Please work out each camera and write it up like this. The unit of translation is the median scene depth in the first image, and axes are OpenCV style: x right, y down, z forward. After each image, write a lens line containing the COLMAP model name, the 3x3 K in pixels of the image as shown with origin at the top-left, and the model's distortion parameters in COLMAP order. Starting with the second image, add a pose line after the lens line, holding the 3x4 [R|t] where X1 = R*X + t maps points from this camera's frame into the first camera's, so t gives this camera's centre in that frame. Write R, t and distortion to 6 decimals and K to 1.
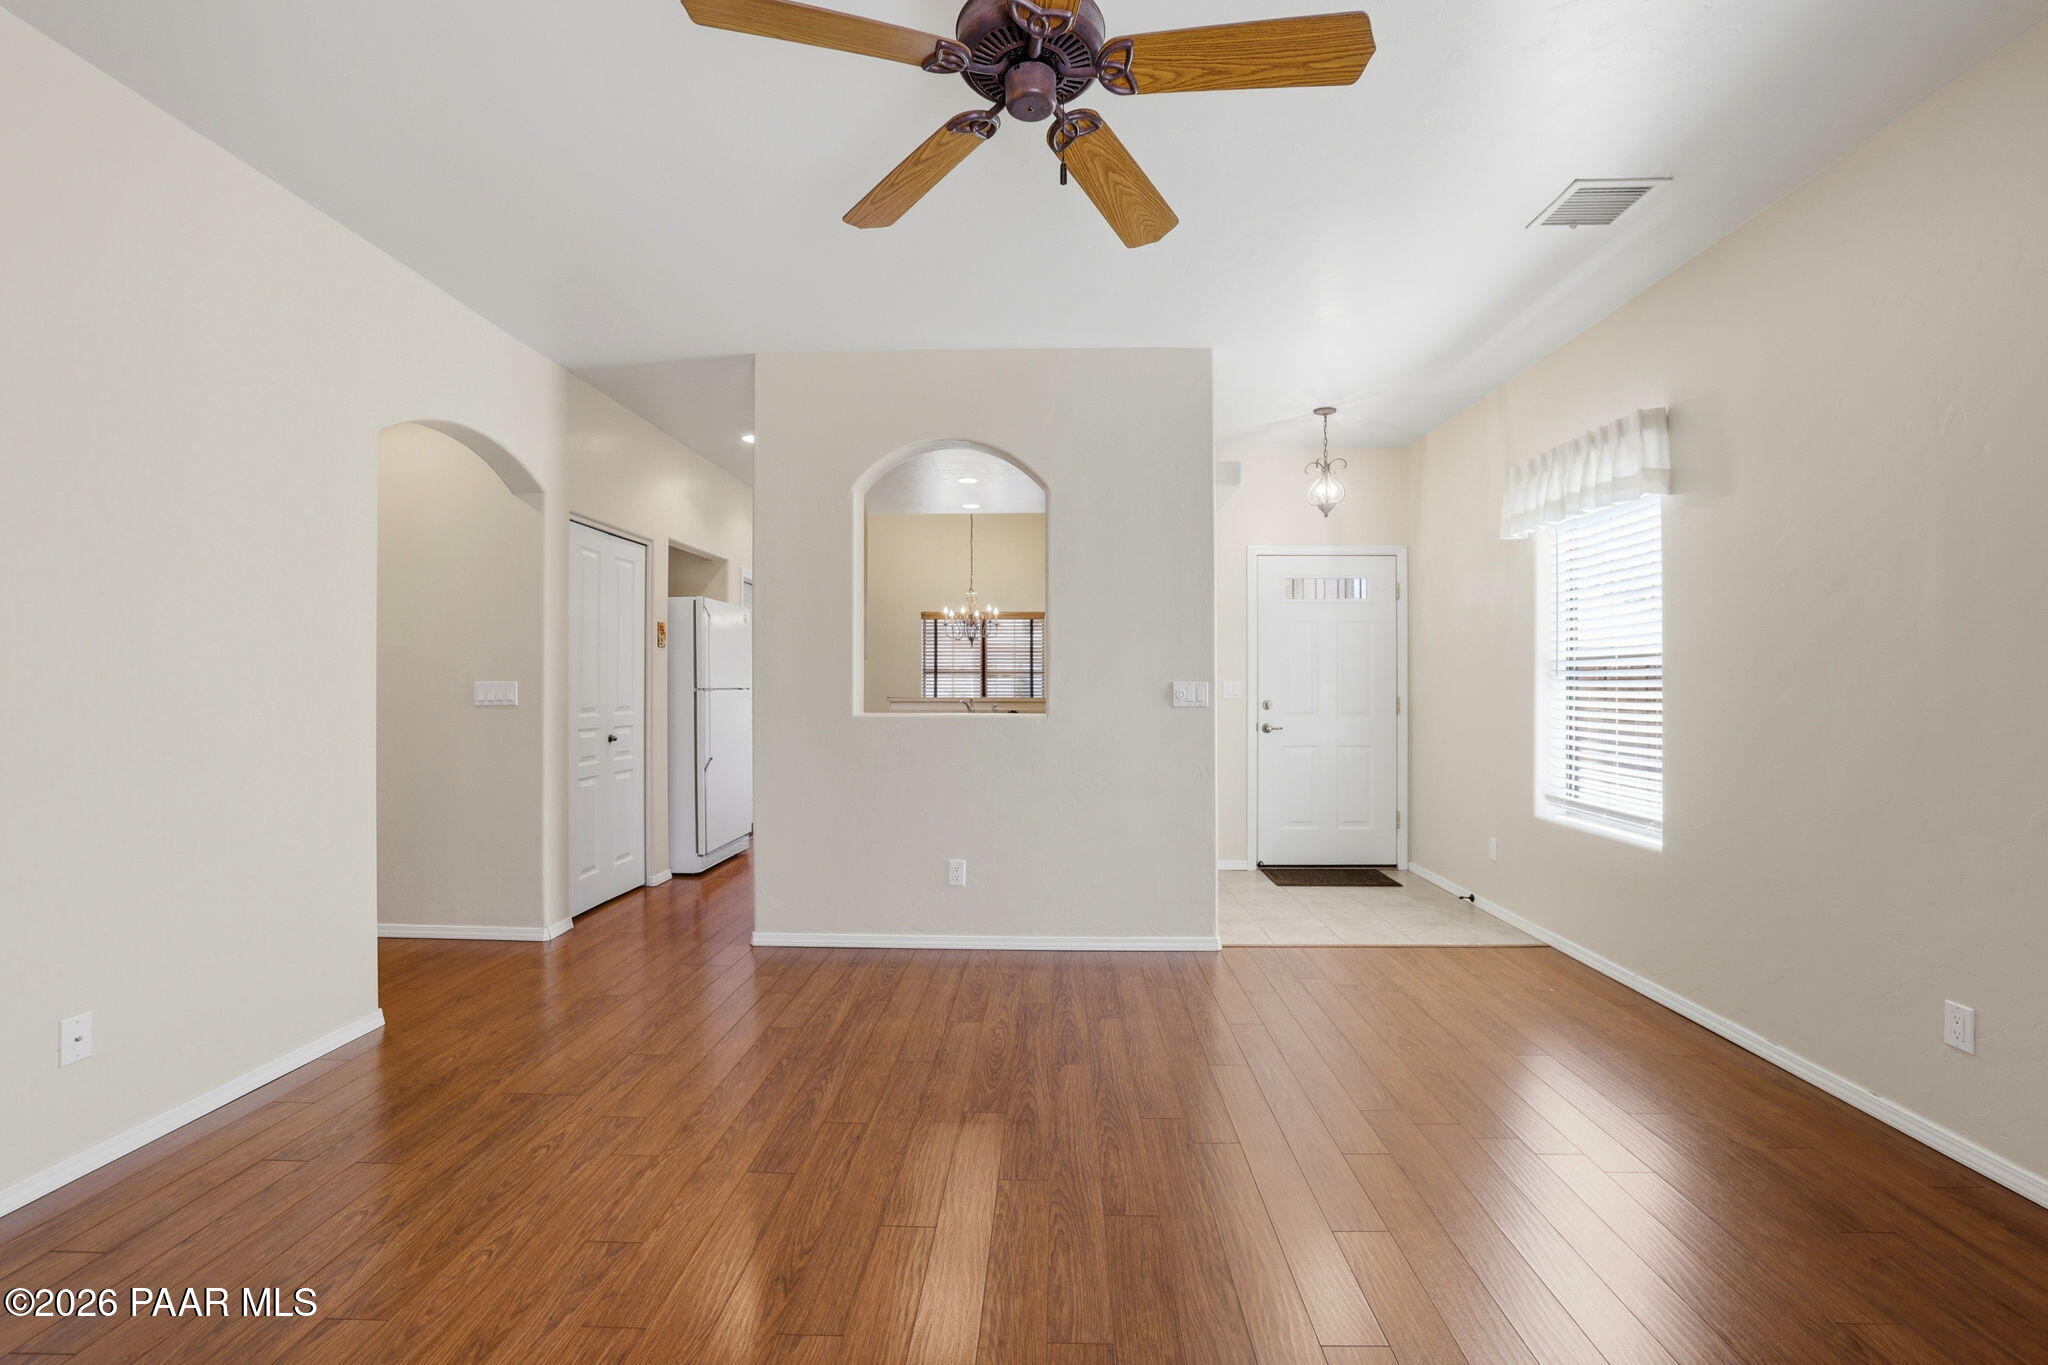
lens RADIAL K [[904.4, 0, 1019.8], [0, 904.4, 688.2], [0, 0, 1]] dist [-0.025662, 0.003085]
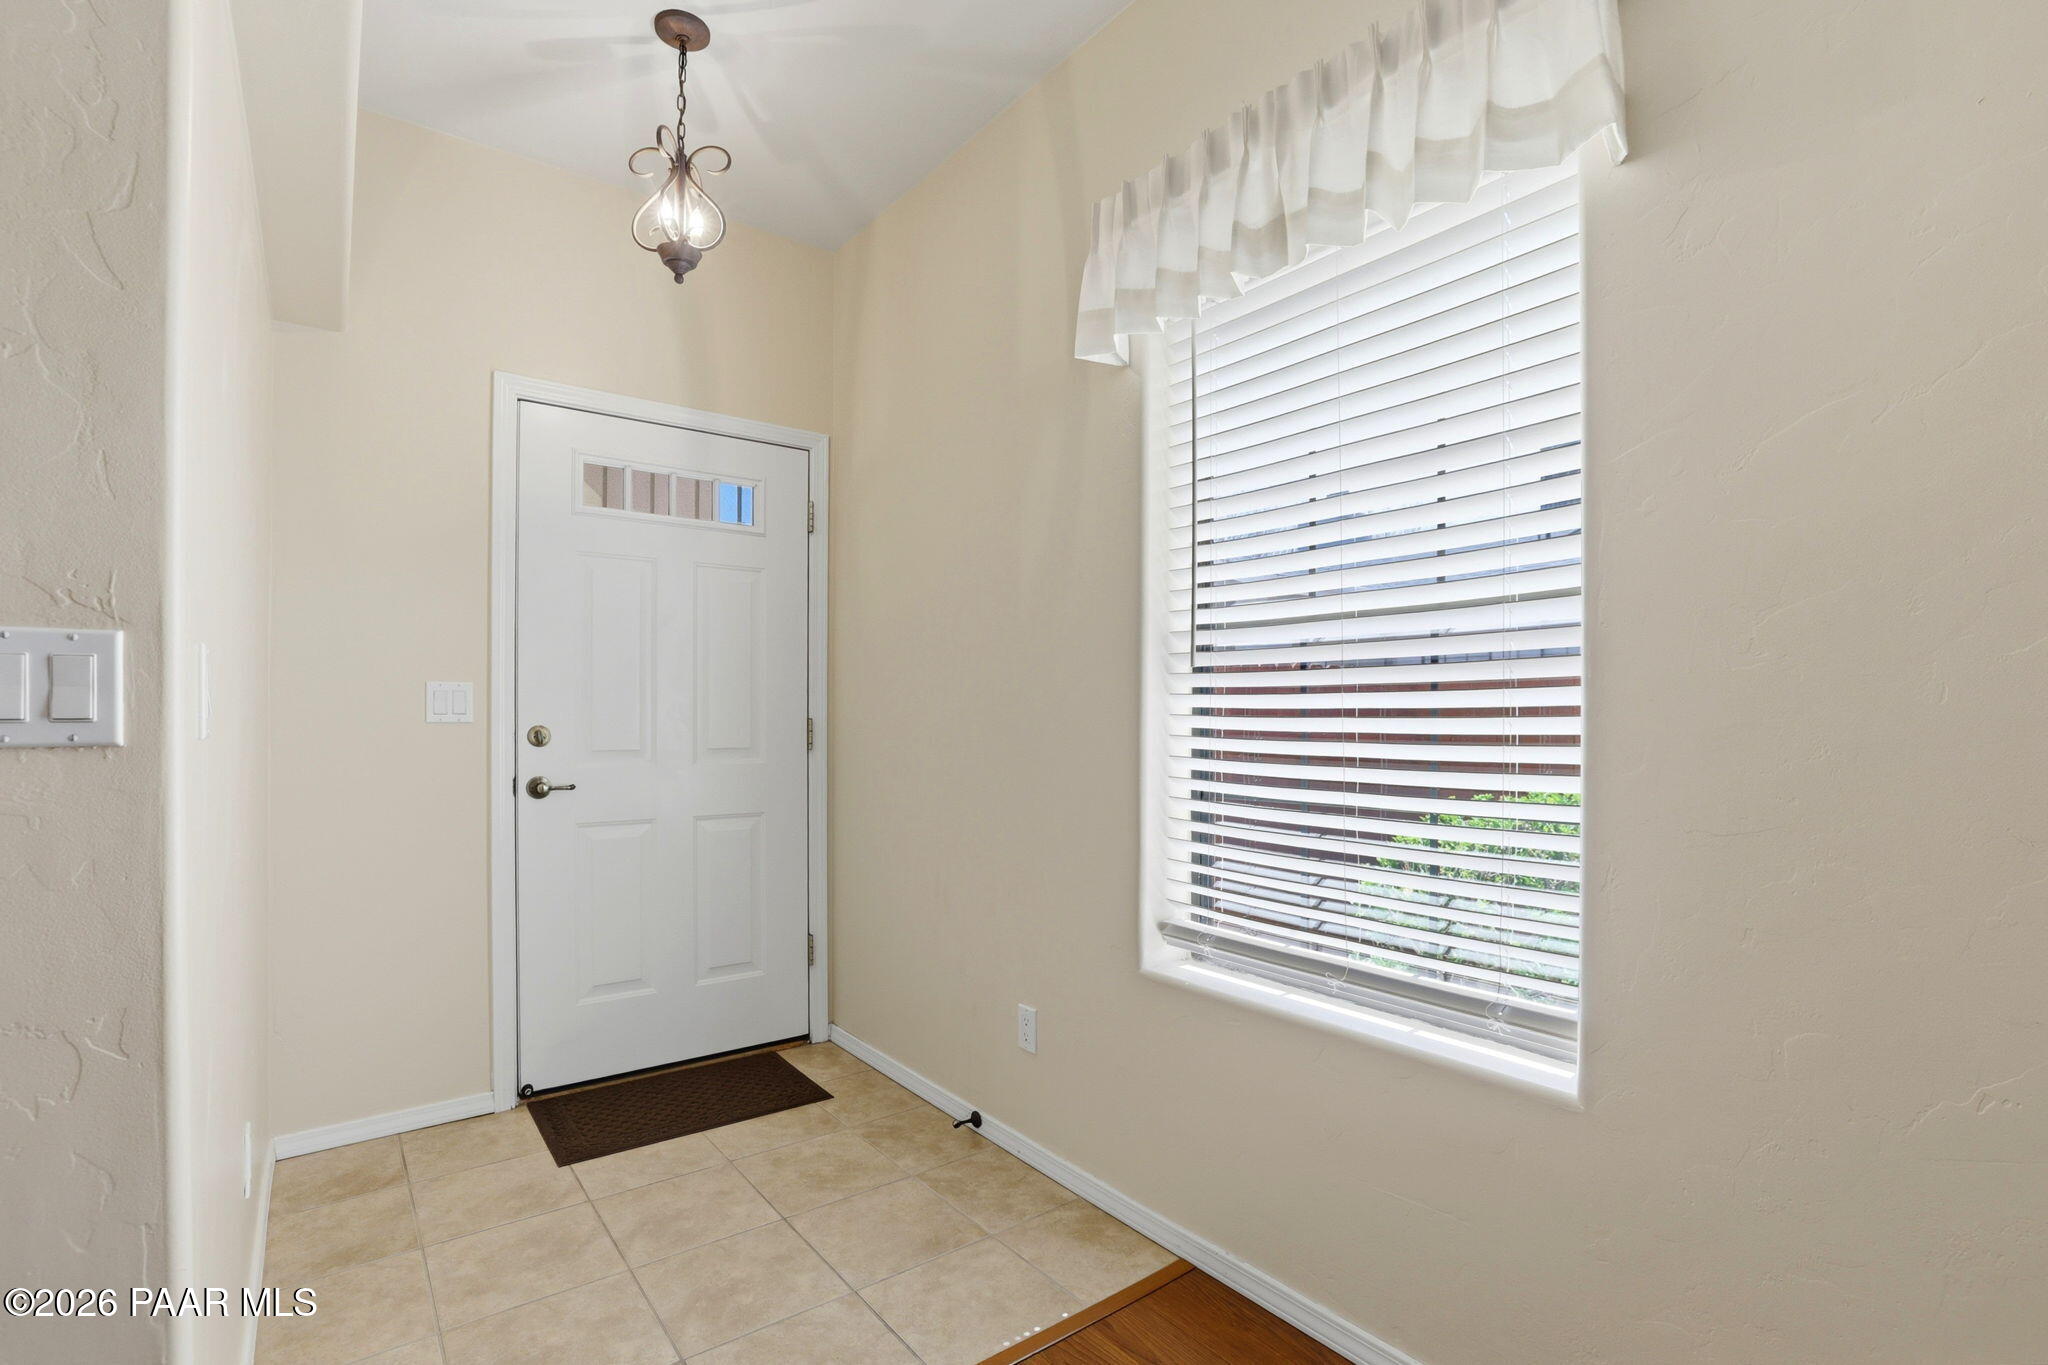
lens RADIAL K [[904.4, 0, 1026.8], [0, 904.4, 739.2], [0, 0, 1]] dist [-0.025662, 0.003085]
pose [[0.757069, -0.003508, 0.653325, 0.191382], [-0.005802, 0.999910, 0.012092, 0.015789], [-0.653309, -0.012945, 0.756981, 0.581256]]
